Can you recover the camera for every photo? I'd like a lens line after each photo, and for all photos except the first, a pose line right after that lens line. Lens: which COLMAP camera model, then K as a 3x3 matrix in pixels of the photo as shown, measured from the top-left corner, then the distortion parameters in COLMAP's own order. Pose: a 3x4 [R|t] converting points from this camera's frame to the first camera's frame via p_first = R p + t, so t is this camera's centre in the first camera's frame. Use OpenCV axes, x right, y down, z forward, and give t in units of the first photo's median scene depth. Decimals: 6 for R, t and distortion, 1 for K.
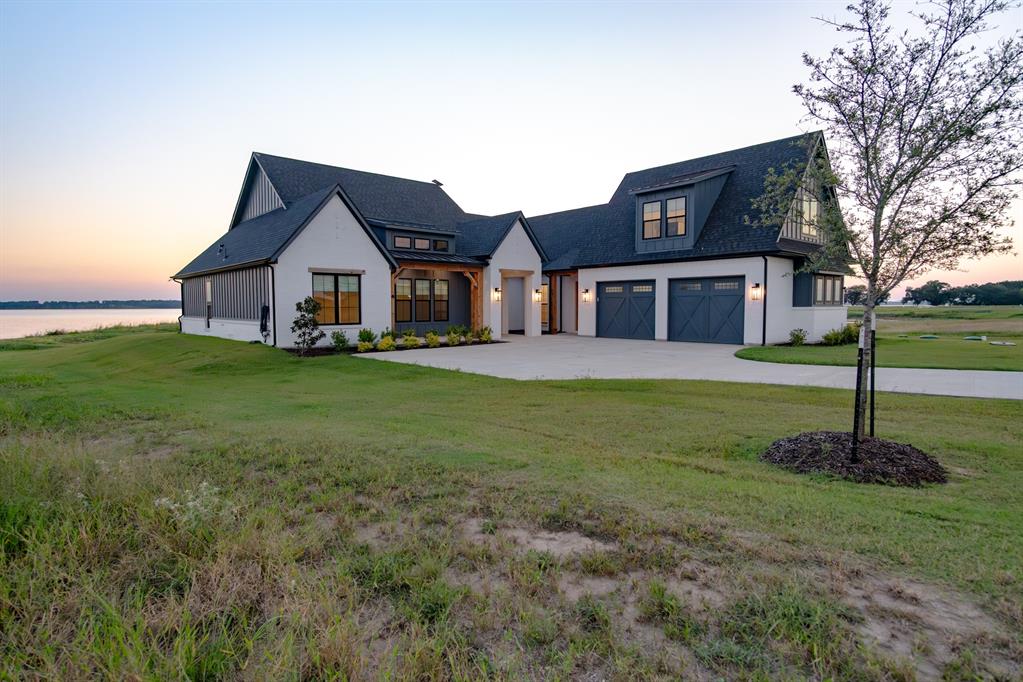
lens RADIAL K [[561.5, 0, 511.5], [0, 561.5, 341.0], [0, 0, 1]] dist [-0.000602, -0.000130]
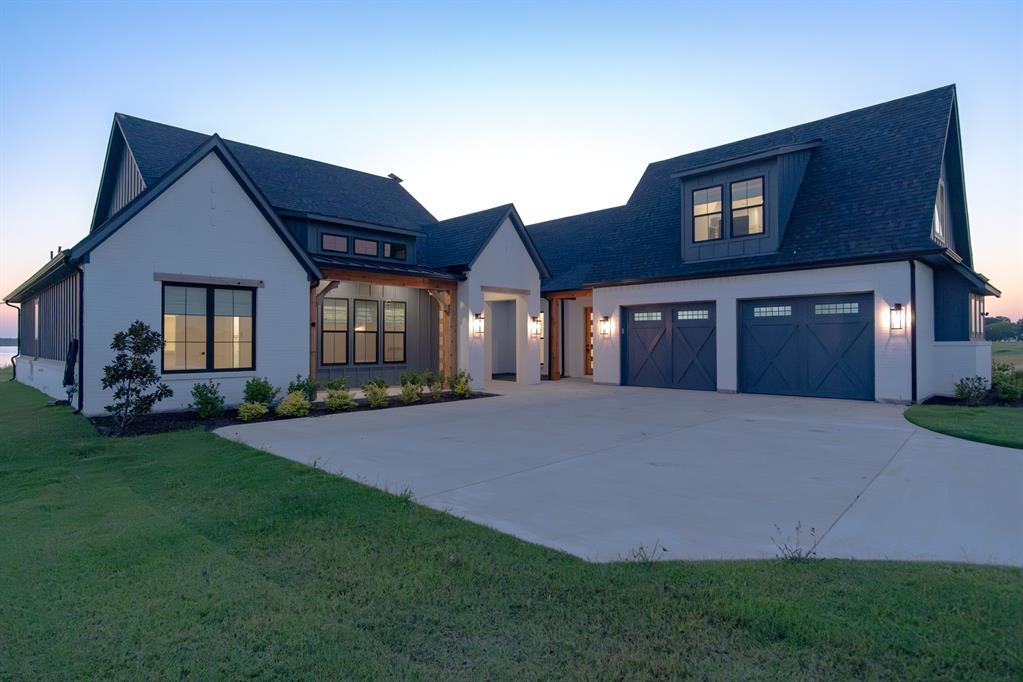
lens RADIAL K [[561.5, 0, 511.5], [0, 561.5, 341.0], [0, 0, 1]] dist [-0.000602, -0.000130]
pose [[0.998448, -0.000598, 0.055688, -0.024698], [0.004222, 0.997878, -0.064978, -0.018419], [-0.055531, 0.065113, 0.996332, 0.342661]]
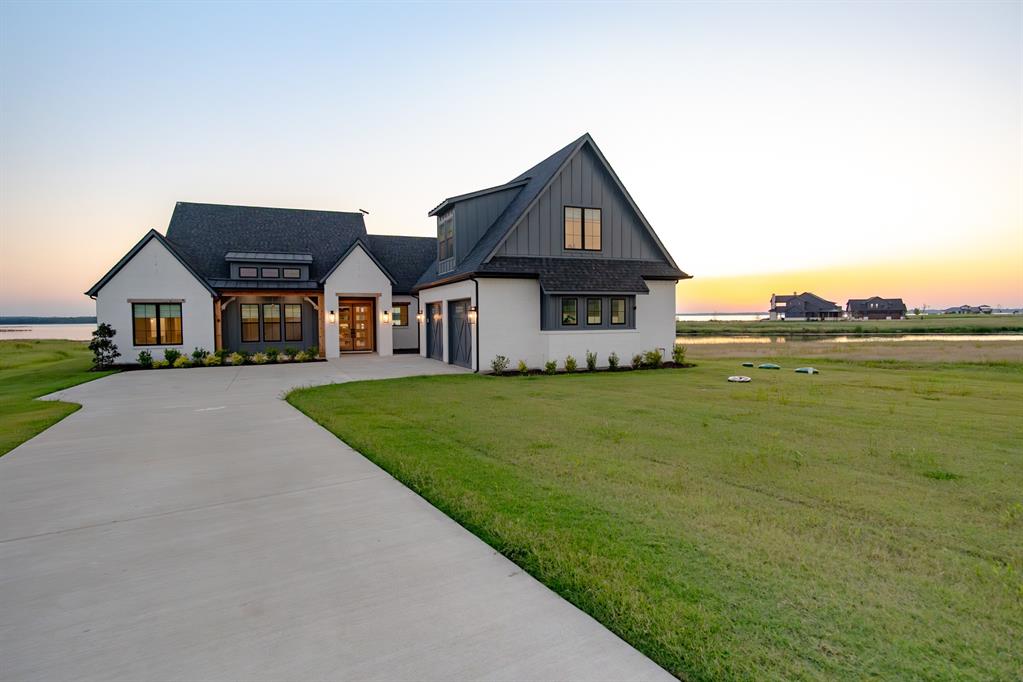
lens RADIAL K [[561.5, 0, 511.5], [0, 561.5, 341.0], [0, 0, 1]] dist [-0.000602, -0.000130]
pose [[0.938927, 0.006306, -0.344058, 0.704778], [-0.012814, 0.999779, -0.016644, -0.024208], [0.343877, 0.020037, 0.938801, 0.112419]]
